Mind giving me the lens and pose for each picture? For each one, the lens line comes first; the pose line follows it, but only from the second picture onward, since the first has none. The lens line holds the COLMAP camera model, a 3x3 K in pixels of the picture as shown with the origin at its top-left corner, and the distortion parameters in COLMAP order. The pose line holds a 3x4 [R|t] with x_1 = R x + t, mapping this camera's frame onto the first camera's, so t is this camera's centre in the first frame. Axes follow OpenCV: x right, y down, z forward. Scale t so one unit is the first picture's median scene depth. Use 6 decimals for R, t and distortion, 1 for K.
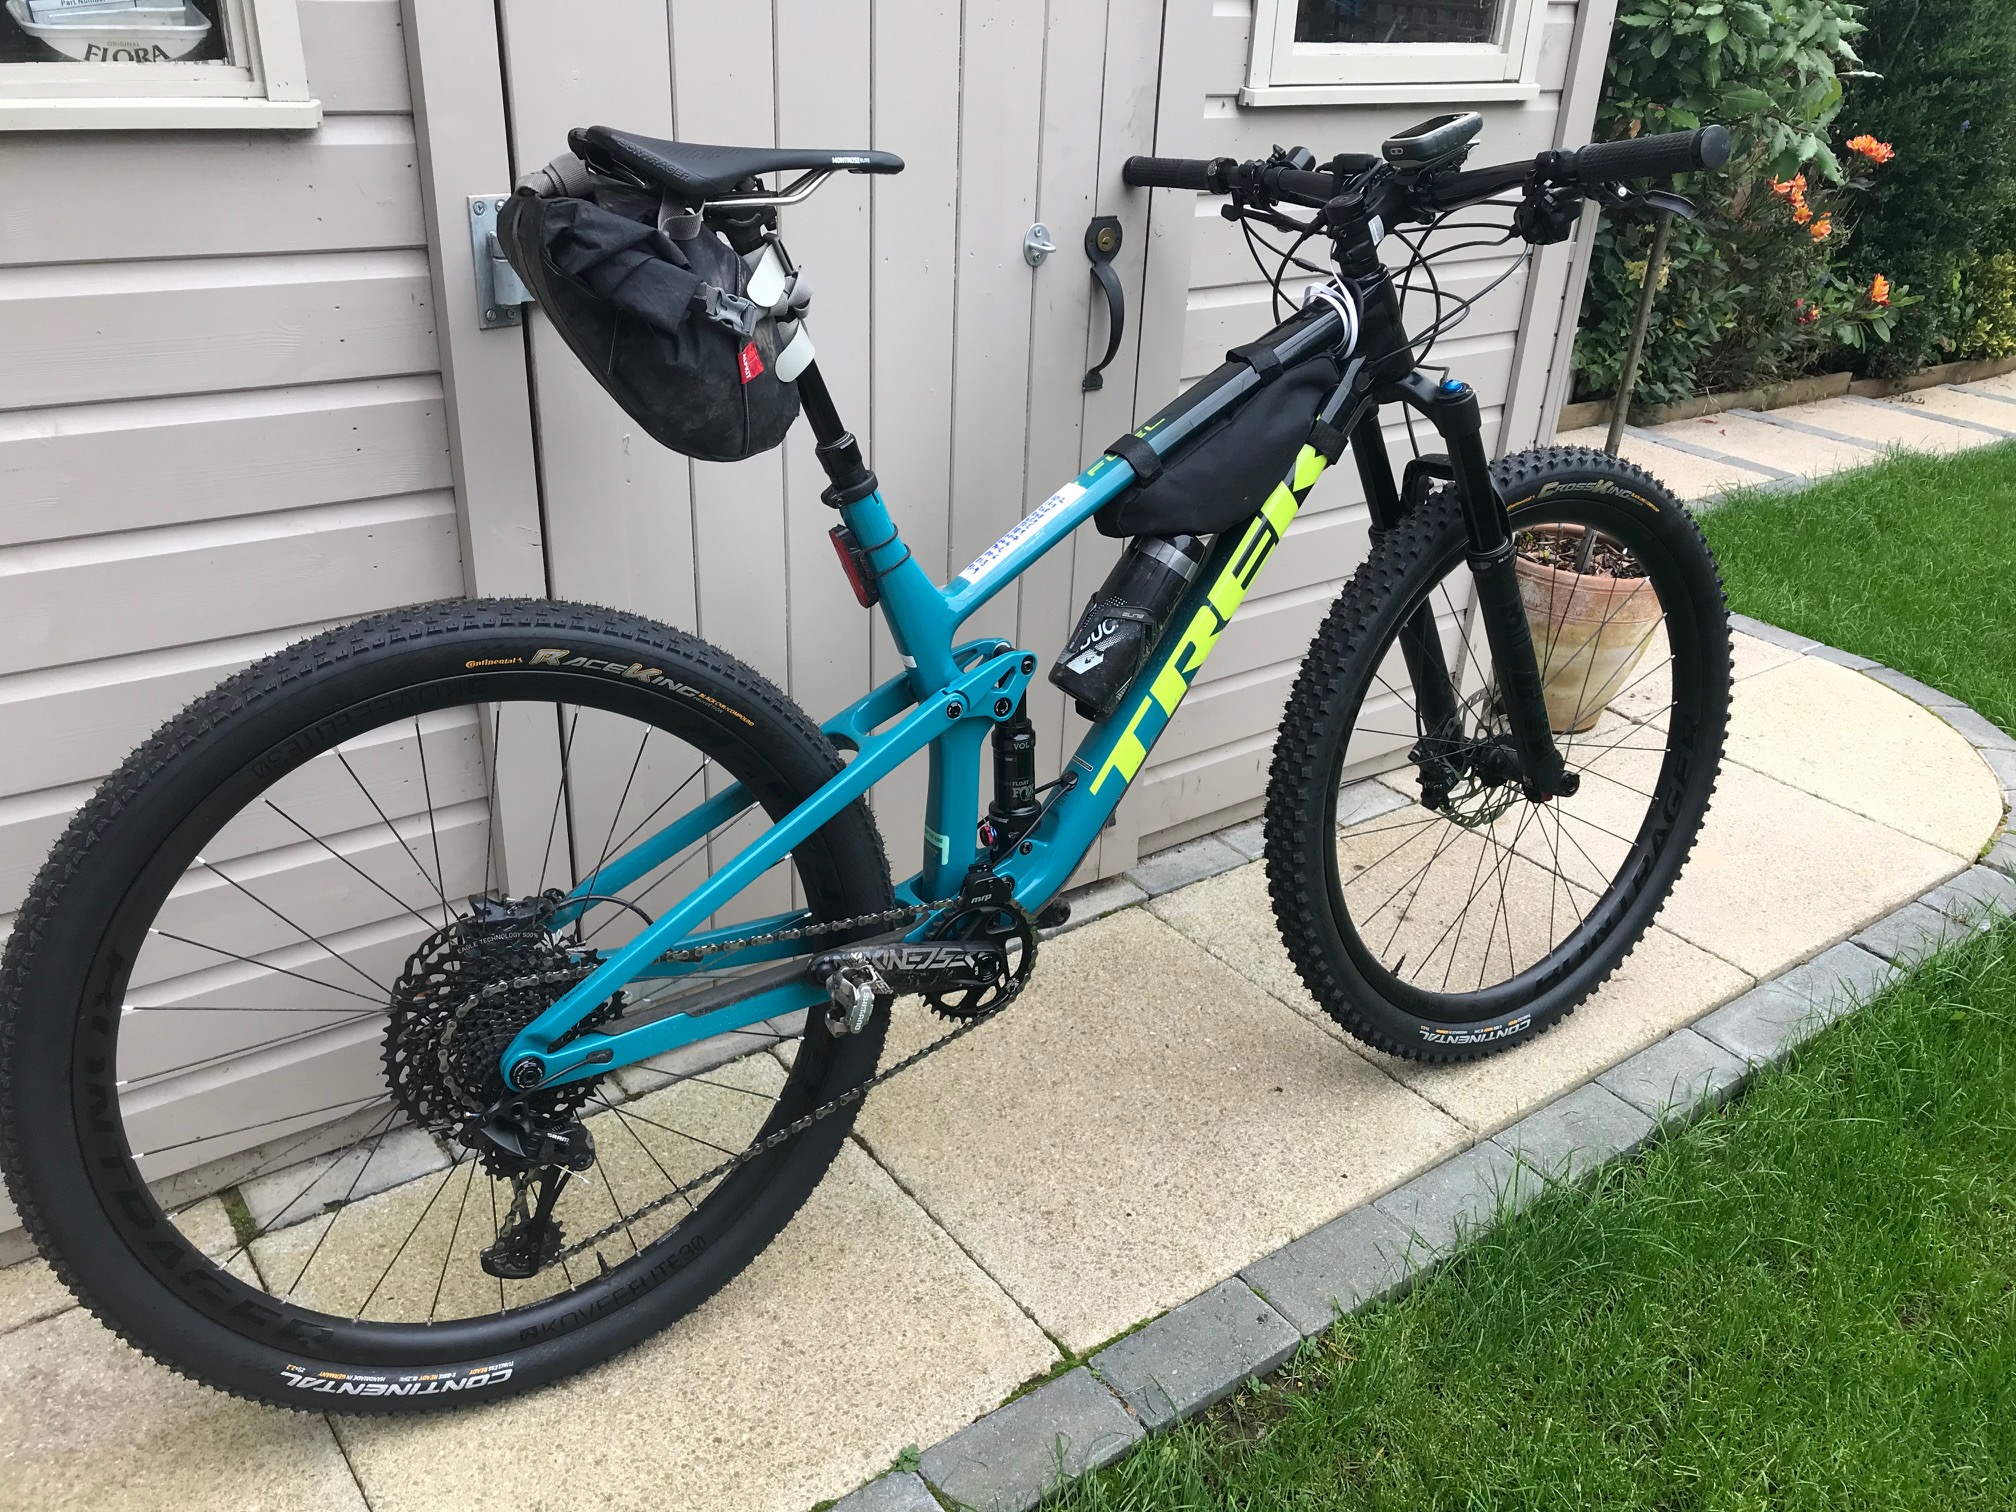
lens RADIAL K [[1664.6, 0, 1008.0], [0, 1664.6, 756.0], [0, 0, 1]] dist [0.043814, -0.001105]
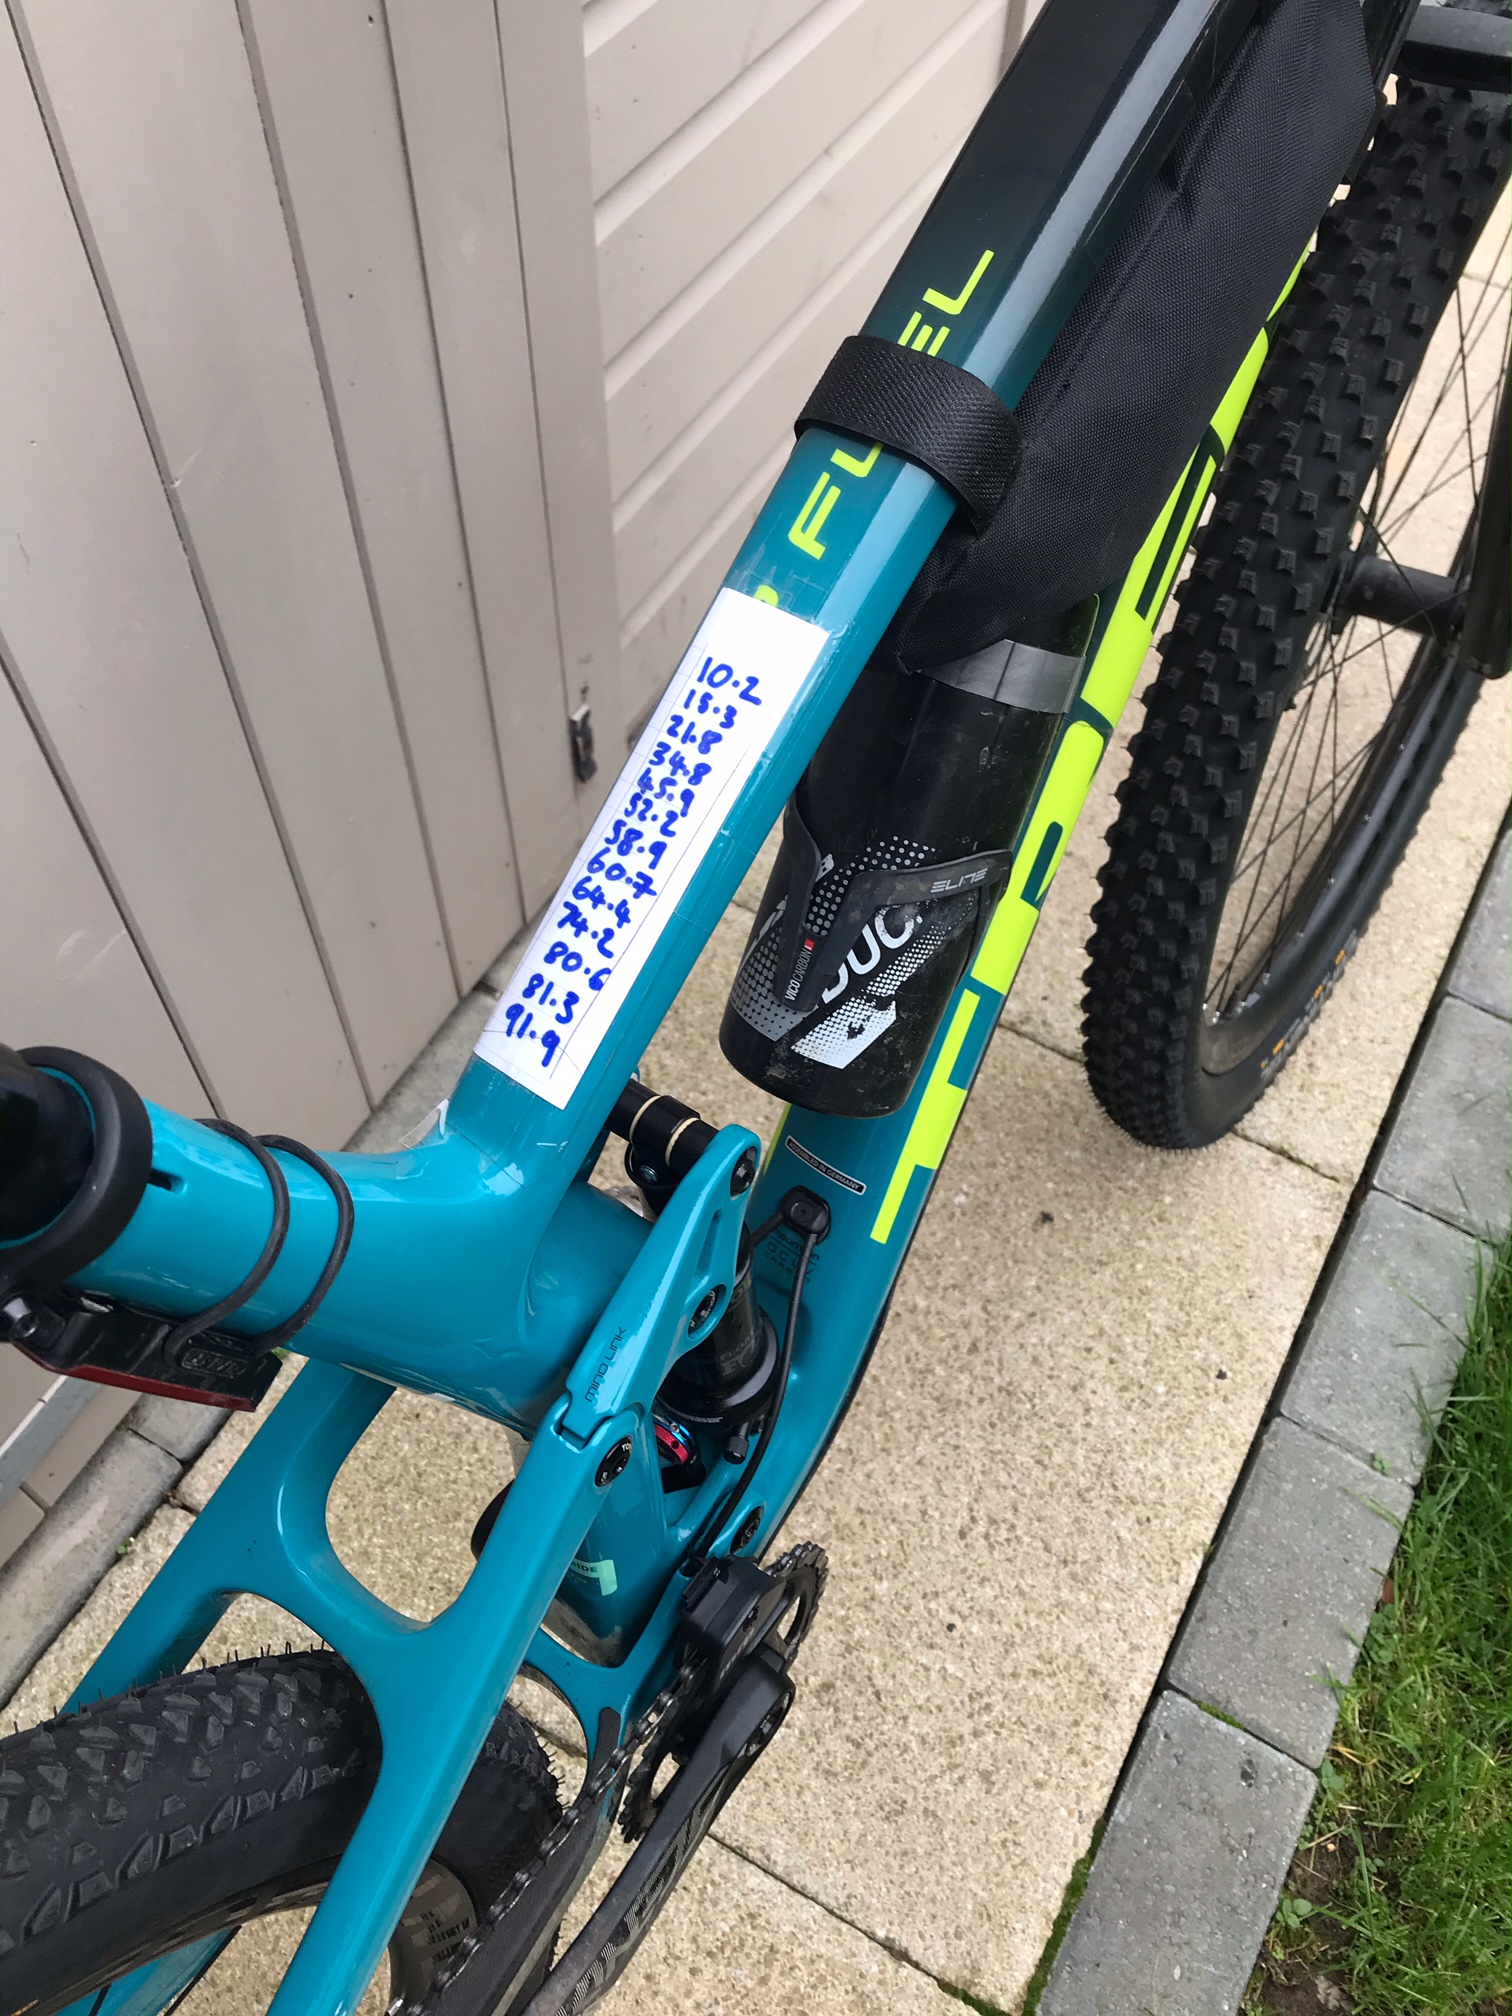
lens RADIAL K [[1664.6, 0, 756.0], [0, 1664.6, 1008.0], [0, 0, 1]] dist [0.043814, -0.001105]
pose [[0.912586, -0.347446, 0.215565, -0.044675], [0.187356, 0.823925, 0.534832, -0.251541], [-0.363435, -0.447693, 0.816998, 0.723411]]
